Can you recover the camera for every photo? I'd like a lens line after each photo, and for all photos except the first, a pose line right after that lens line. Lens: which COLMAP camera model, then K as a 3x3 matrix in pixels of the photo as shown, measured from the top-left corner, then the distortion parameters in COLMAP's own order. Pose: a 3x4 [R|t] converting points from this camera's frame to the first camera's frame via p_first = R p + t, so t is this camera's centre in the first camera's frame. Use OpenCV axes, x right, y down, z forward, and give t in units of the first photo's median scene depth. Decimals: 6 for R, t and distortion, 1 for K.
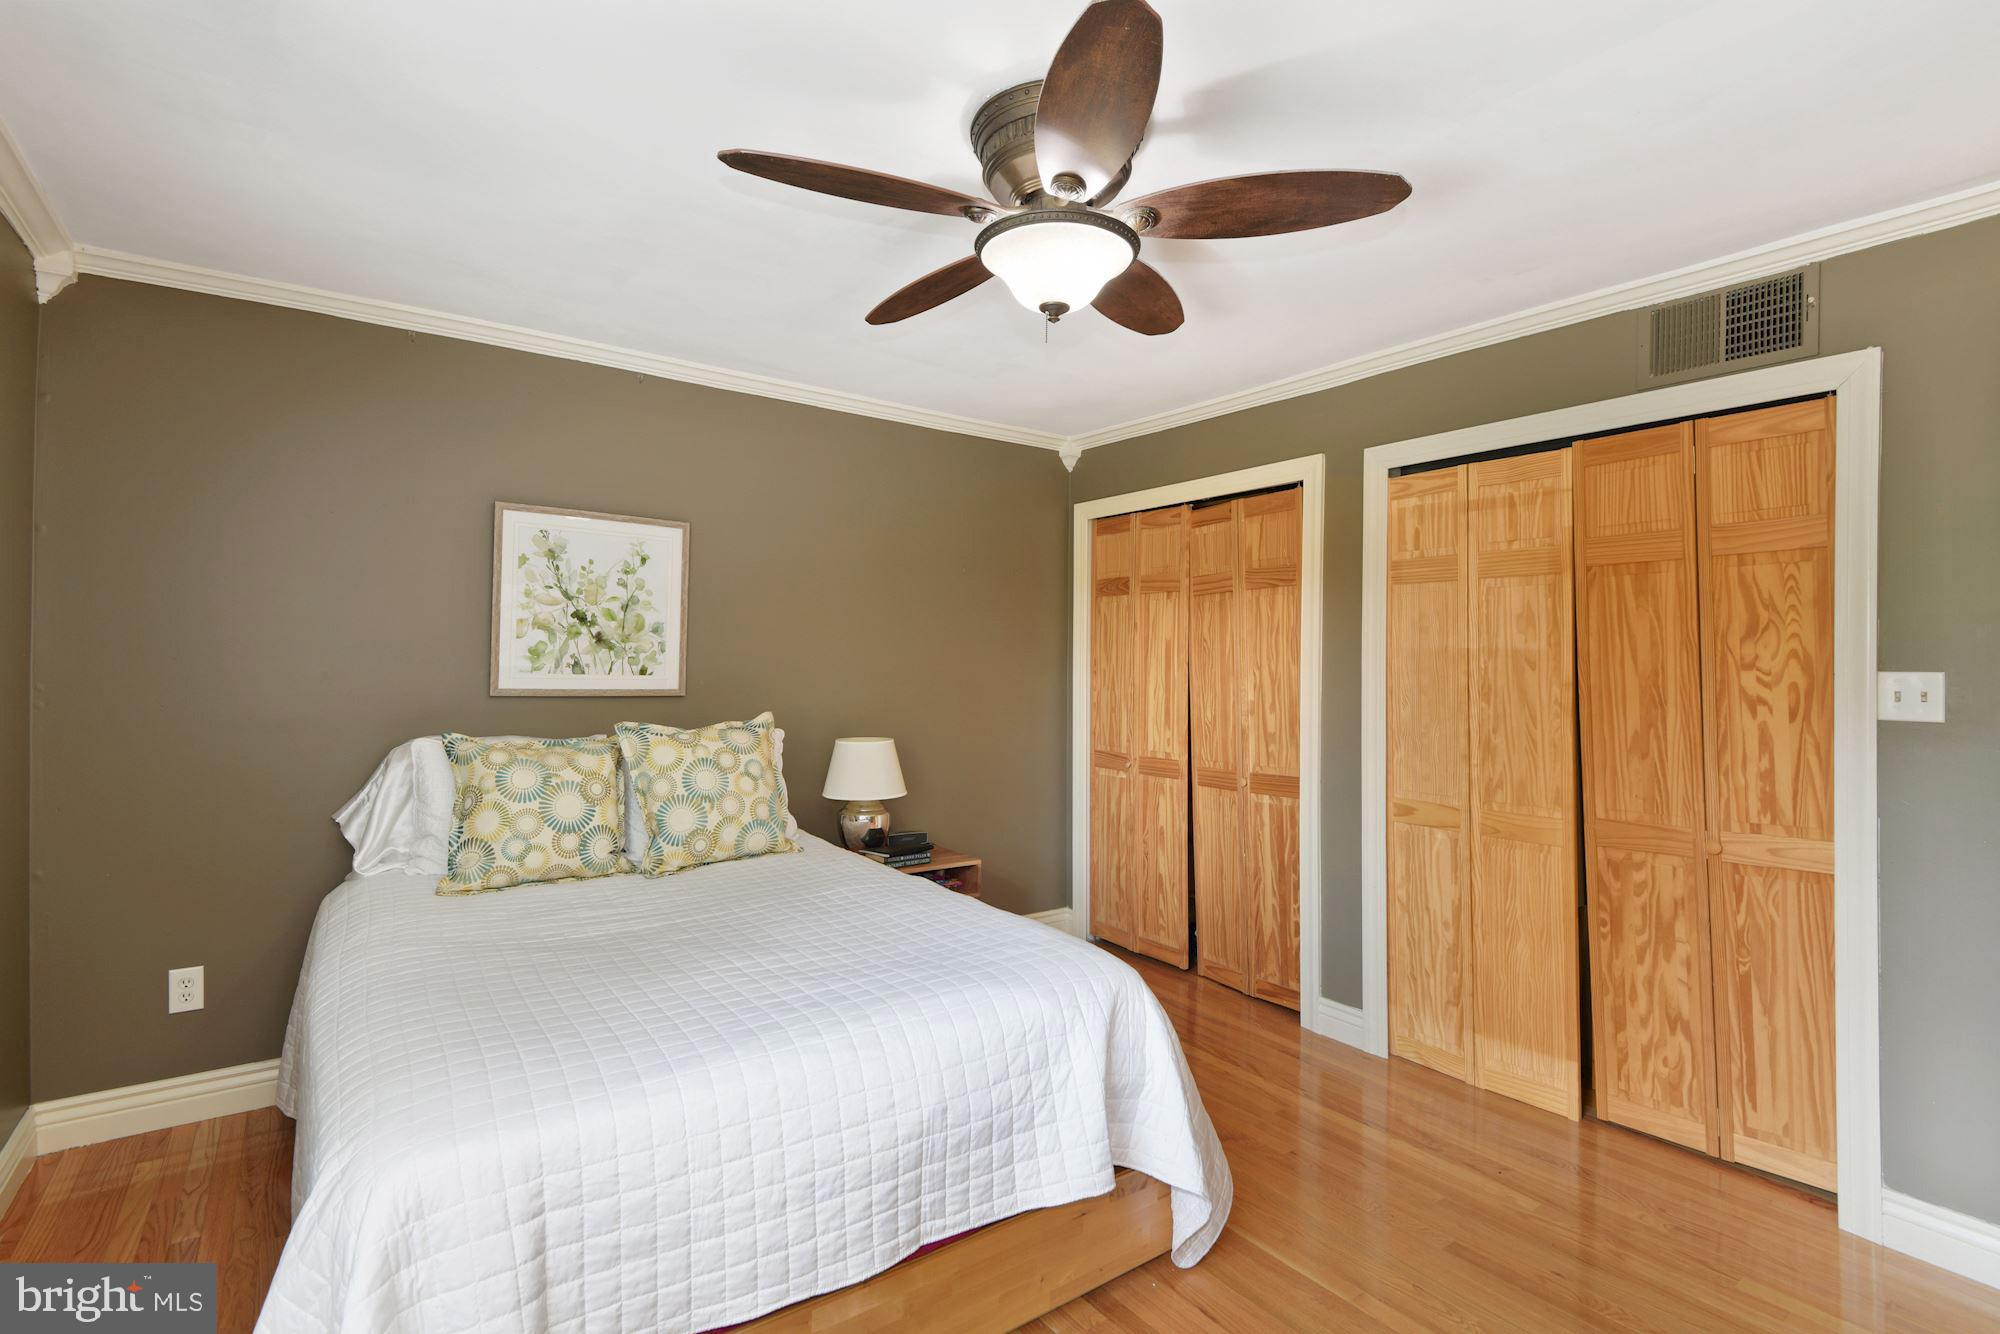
lens RADIAL K [[932.6, 0, 987.4], [0, 932.6, 661.0], [0, 0, 1]] dist [0.028966, -0.027364]
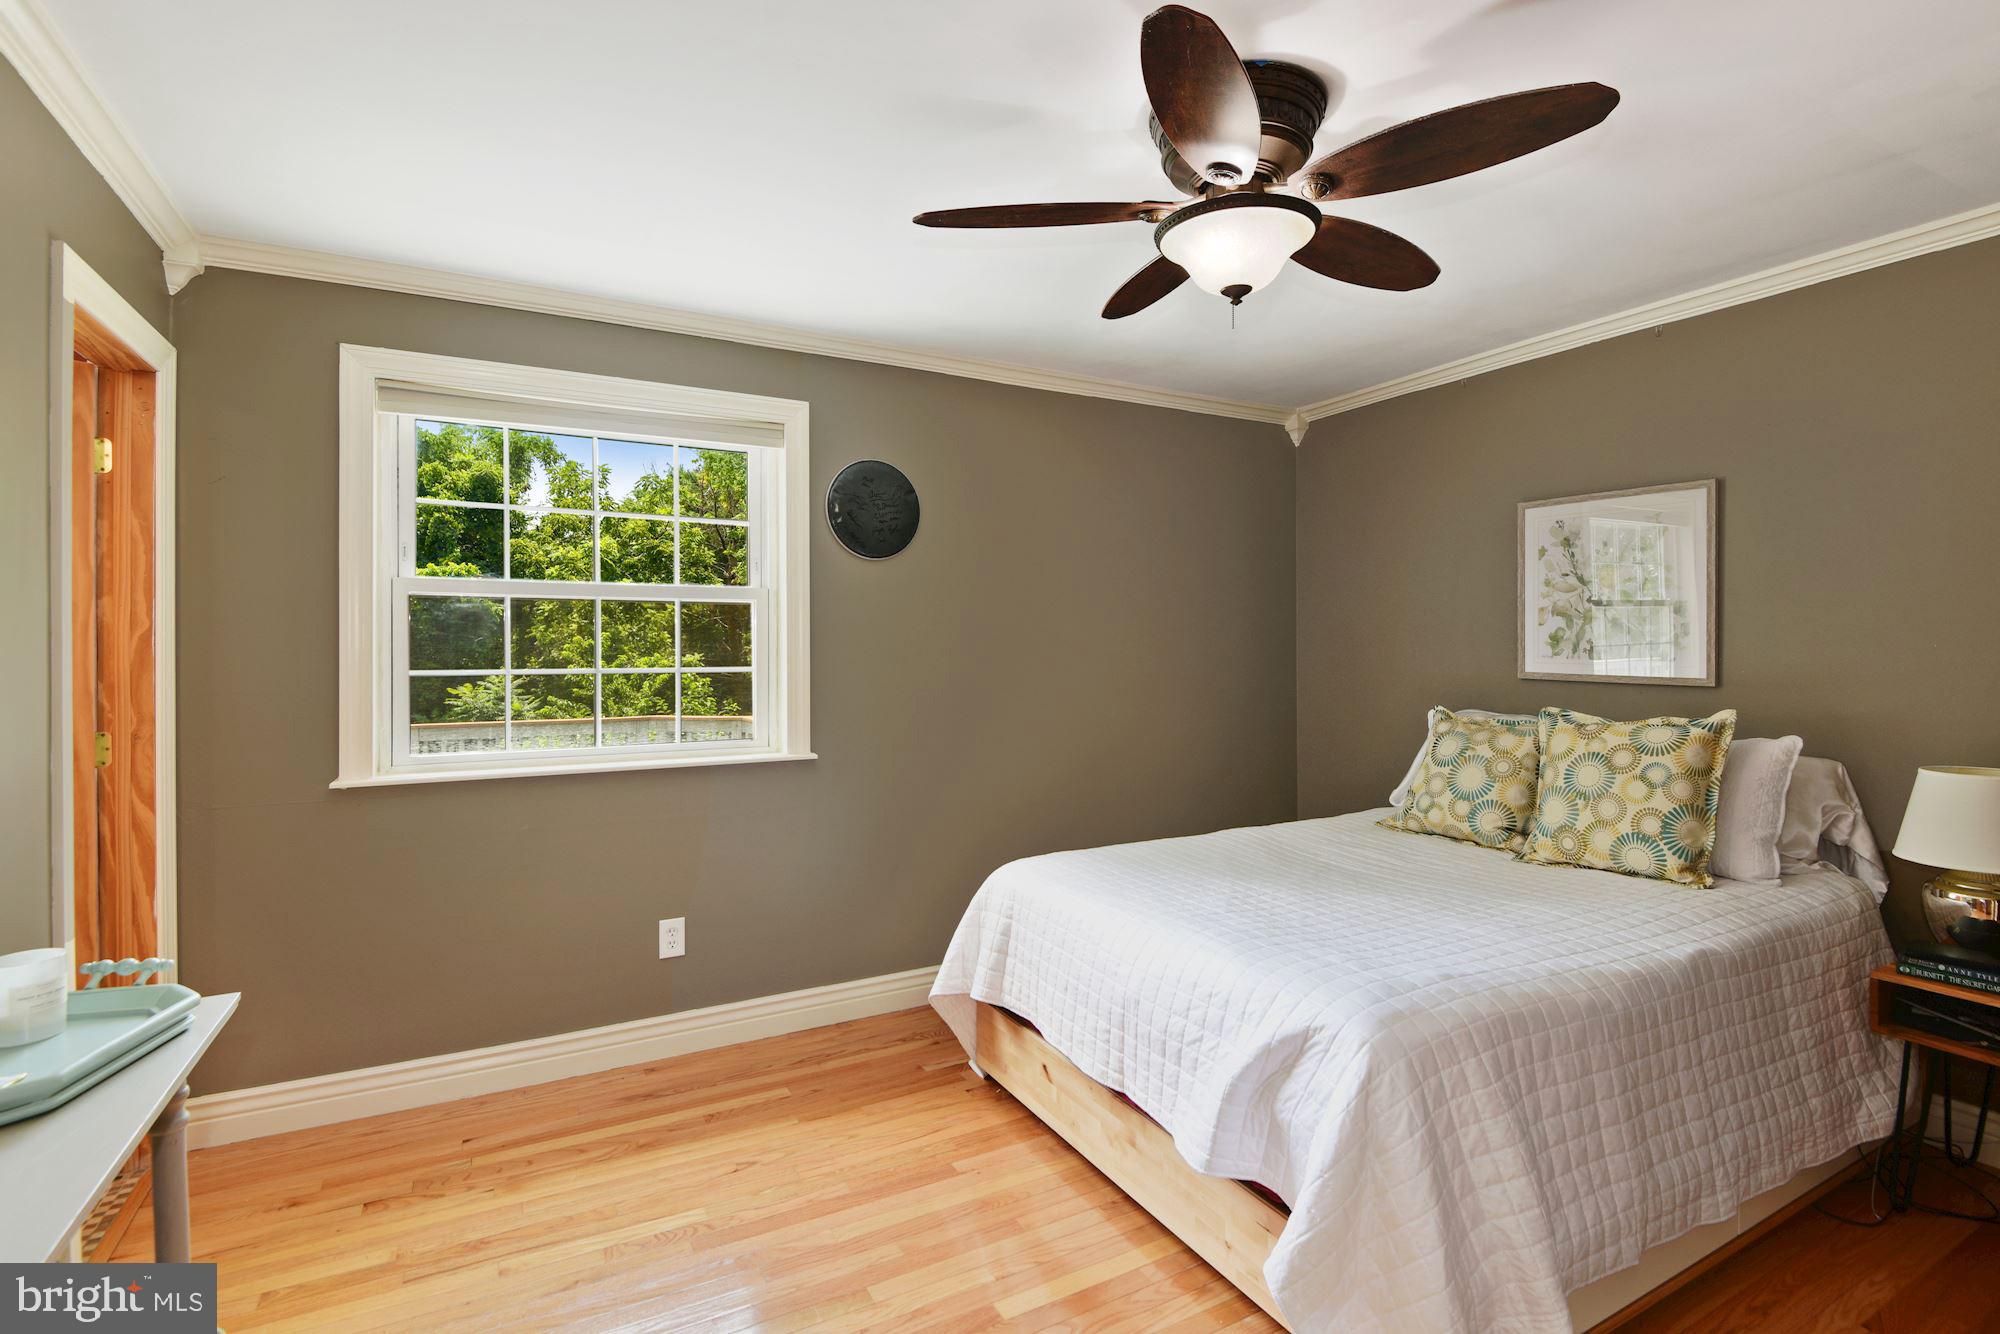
lens RADIAL K [[932.6, 0, 987.4], [0, 932.6, 661.0], [0, 0, 1]] dist [0.028966, -0.027364]
pose [[-0.130538, 0.006455, -0.991422, 0.671937], [0.001232, 0.999979, 0.006349, 0.008960], [0.991443, -0.000392, -0.130543, 0.533103]]
